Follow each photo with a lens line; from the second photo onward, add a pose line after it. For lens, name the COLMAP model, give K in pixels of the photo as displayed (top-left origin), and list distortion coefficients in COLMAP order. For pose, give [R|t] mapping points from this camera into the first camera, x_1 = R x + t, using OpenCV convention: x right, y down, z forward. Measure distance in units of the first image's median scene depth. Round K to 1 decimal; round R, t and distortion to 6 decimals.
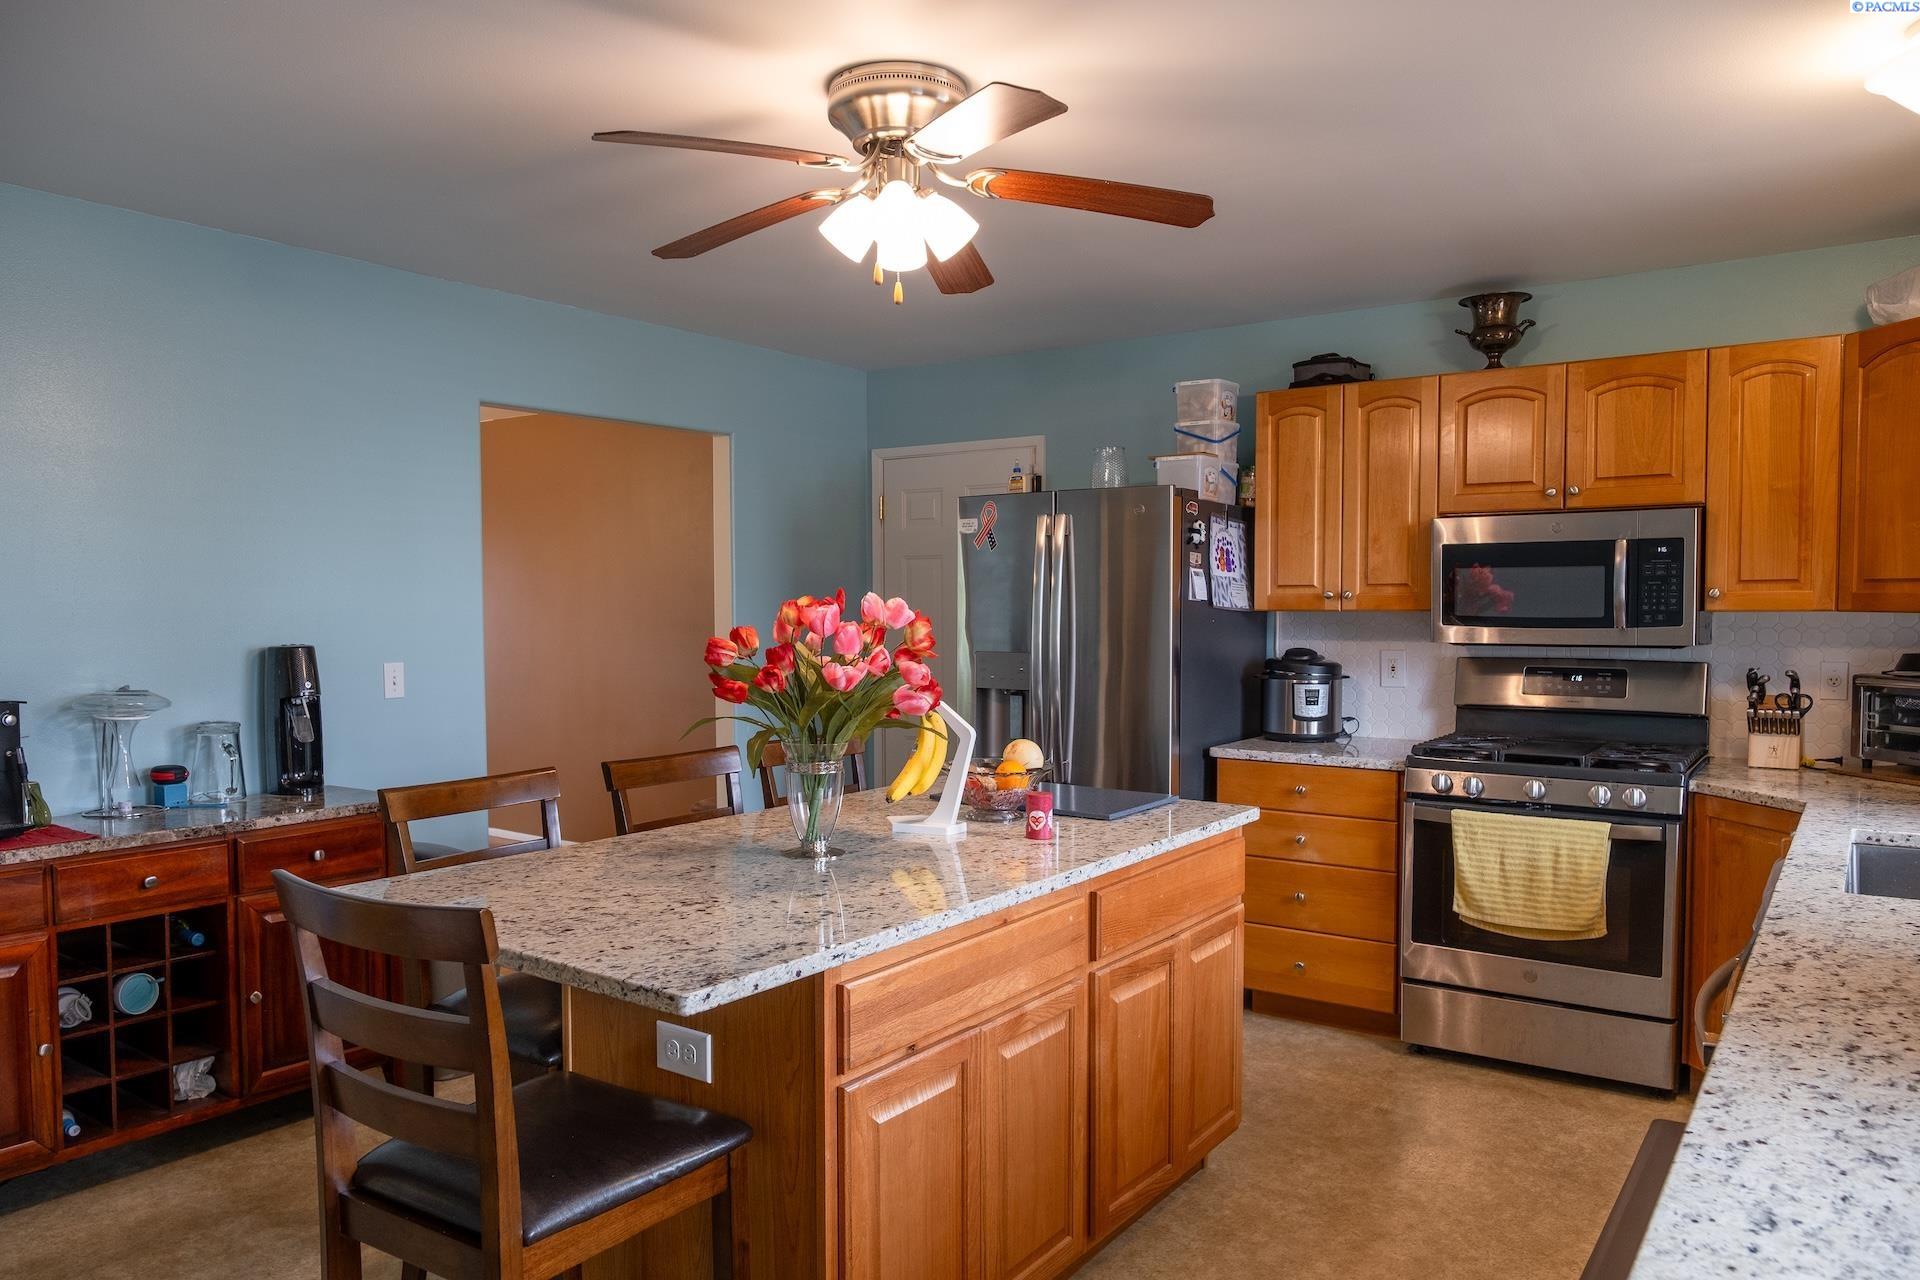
lens RADIAL K [[1318.9, 0, 960.0], [0, 1318.9, 640.0], [0, 0, 1]] dist [-0.023341, -0.001133]
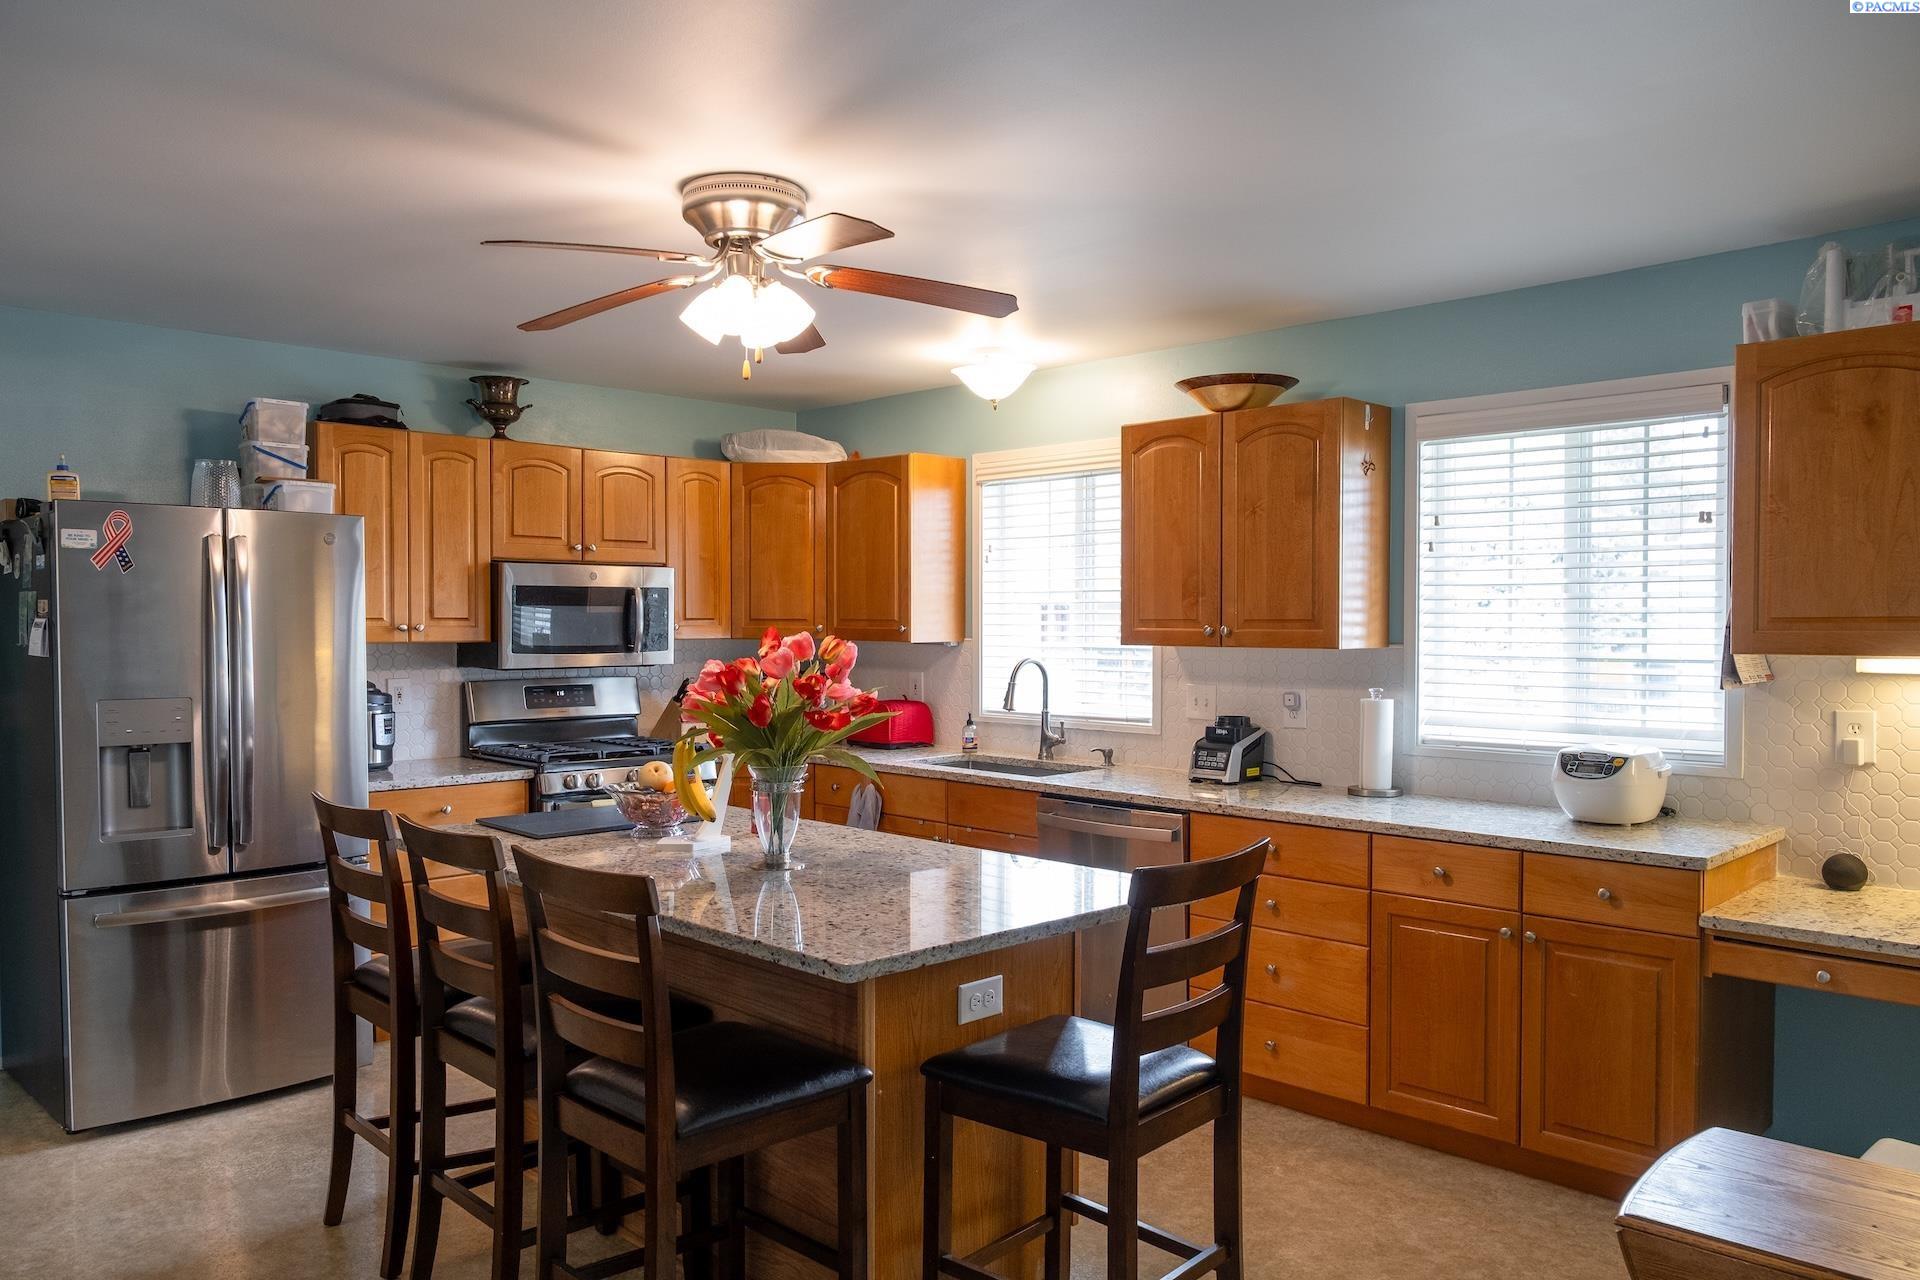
lens RADIAL K [[1318.9, 0, 960.0], [0, 1318.9, 640.0], [0, 0, 1]] dist [-0.023341, -0.001133]
pose [[0.183402, -0.010209, 0.982985, -0.826102], [0.027569, 0.999606, 0.005238, -0.021188], [-0.982651, 0.026139, 0.183611, 0.445168]]
